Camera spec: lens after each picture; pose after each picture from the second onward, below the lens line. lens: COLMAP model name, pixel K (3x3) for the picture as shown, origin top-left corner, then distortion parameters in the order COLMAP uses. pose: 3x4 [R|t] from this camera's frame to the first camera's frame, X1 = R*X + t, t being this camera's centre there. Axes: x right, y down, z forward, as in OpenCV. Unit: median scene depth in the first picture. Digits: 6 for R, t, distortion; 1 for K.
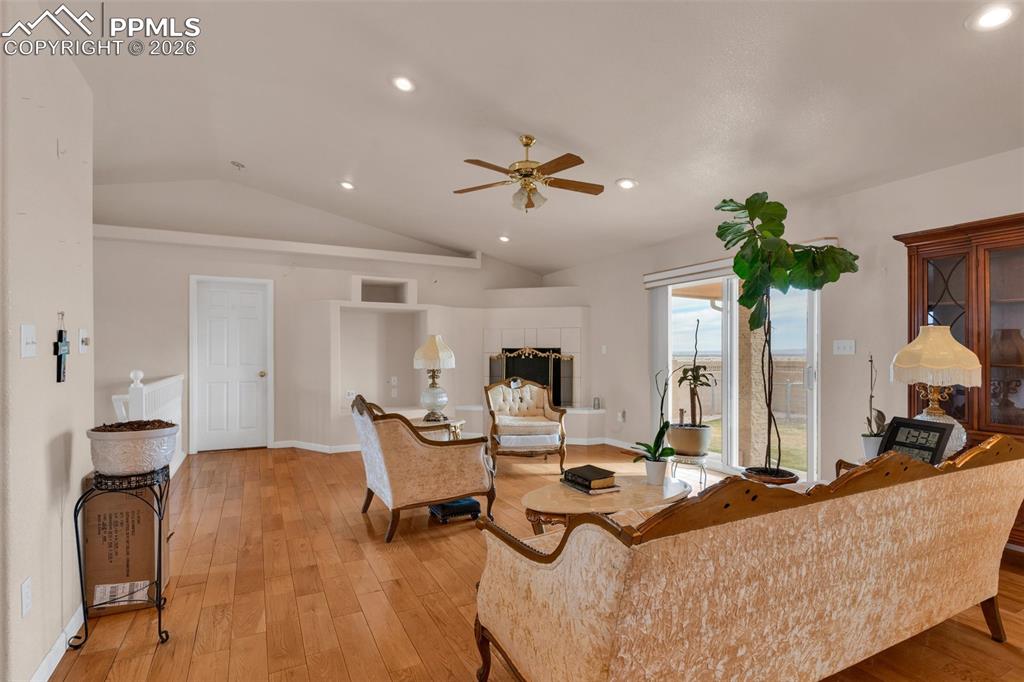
lens RADIAL K [[506.5, 0, 509.4], [0, 506.5, 345.4], [0, 0, 1]] dist [0.000516, 0.001354]
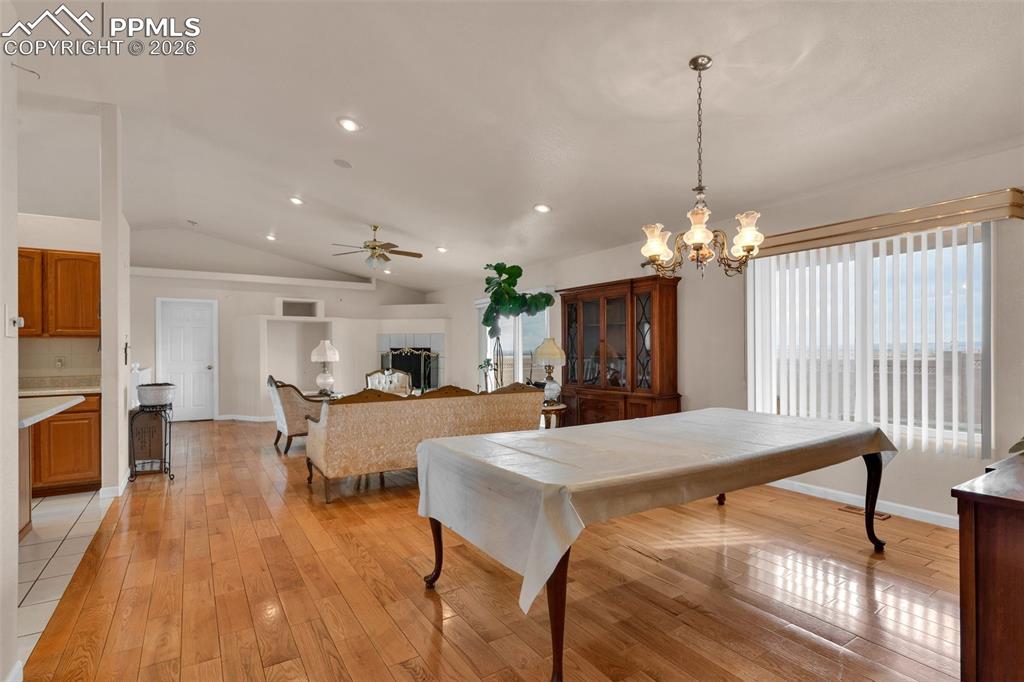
lens RADIAL K [[506.5, 0, 510.0], [0, 506.5, 341.8], [0, 0, 1]] dist [0.000516, 0.001354]
pose [[0.995550, -0.003832, 0.094154, 0.264312], [0.004208, 0.999984, -0.003789, -0.007174], [-0.094138, 0.004169, 0.995550, -0.602890]]
